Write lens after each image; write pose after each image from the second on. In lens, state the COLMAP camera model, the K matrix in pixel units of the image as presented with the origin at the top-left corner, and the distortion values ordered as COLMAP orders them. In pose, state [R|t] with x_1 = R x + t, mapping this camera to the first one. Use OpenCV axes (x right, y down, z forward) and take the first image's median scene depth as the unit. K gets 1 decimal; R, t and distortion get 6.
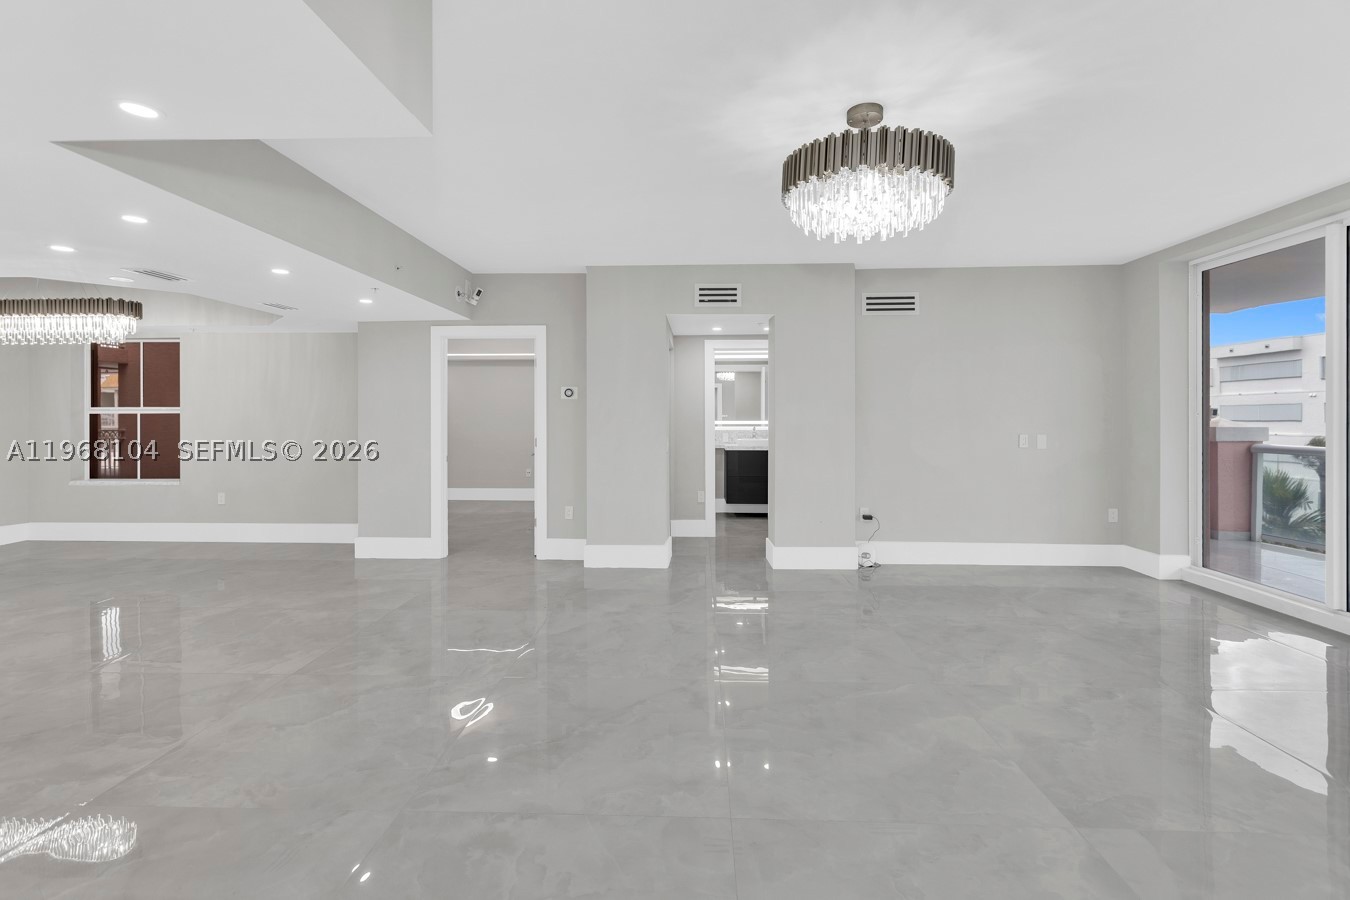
lens RADIAL K [[624.6, 0, 671.9], [0, 624.6, 422.9], [0, 0, 1]] dist [-0.001076, -0.000203]
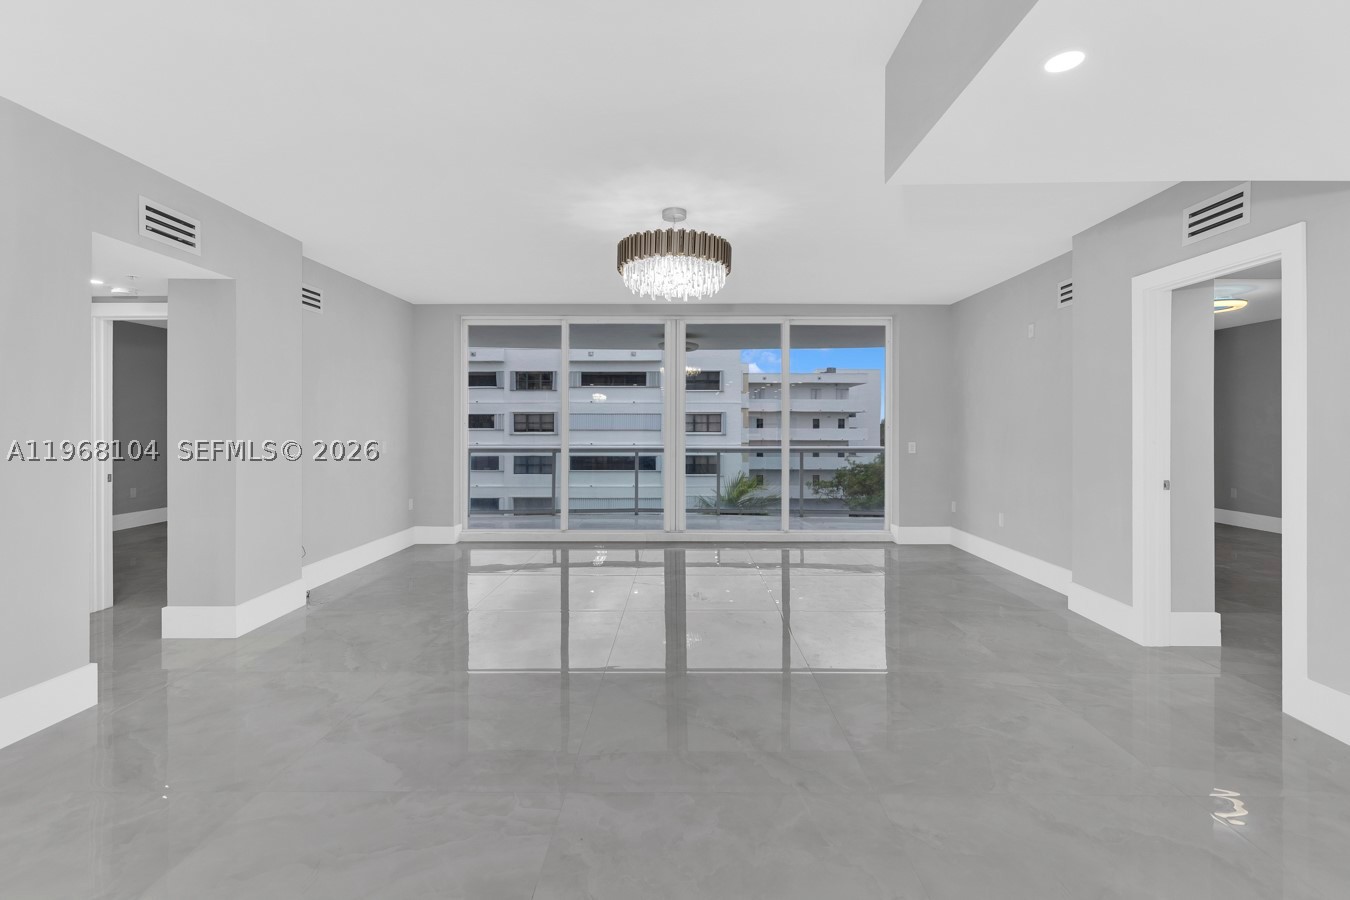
lens RADIAL K [[624.6, 0, 671.9], [0, 624.6, 422.9], [0, 0, 1]] dist [-0.001076, -0.000203]
pose [[-0.023638, 0.006942, 0.999696, -0.603988], [0.008294, 0.999943, -0.006748, -0.001704], [-0.999686, 0.008132, -0.023694, 0.553177]]
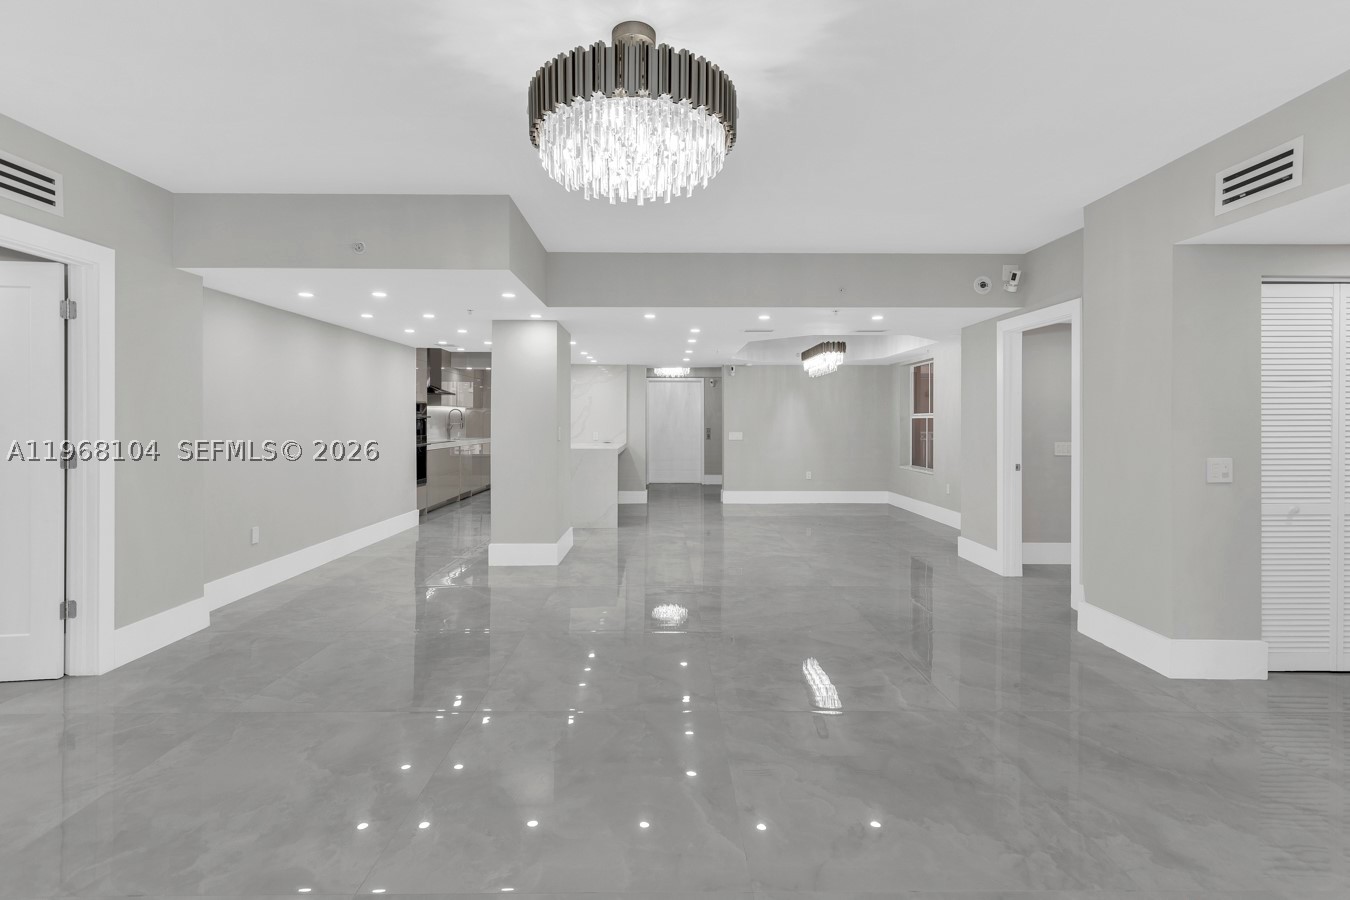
lens RADIAL K [[624.6, 0, 671.9], [0, 624.6, 422.9], [0, 0, 1]] dist [-0.001076, -0.000203]
pose [[0.058635, 0.002209, -0.998277, 0.590497], [-0.009112, 0.999957, 0.001677, -0.003029], [0.998238, 0.008998, 0.058653, 0.535049]]
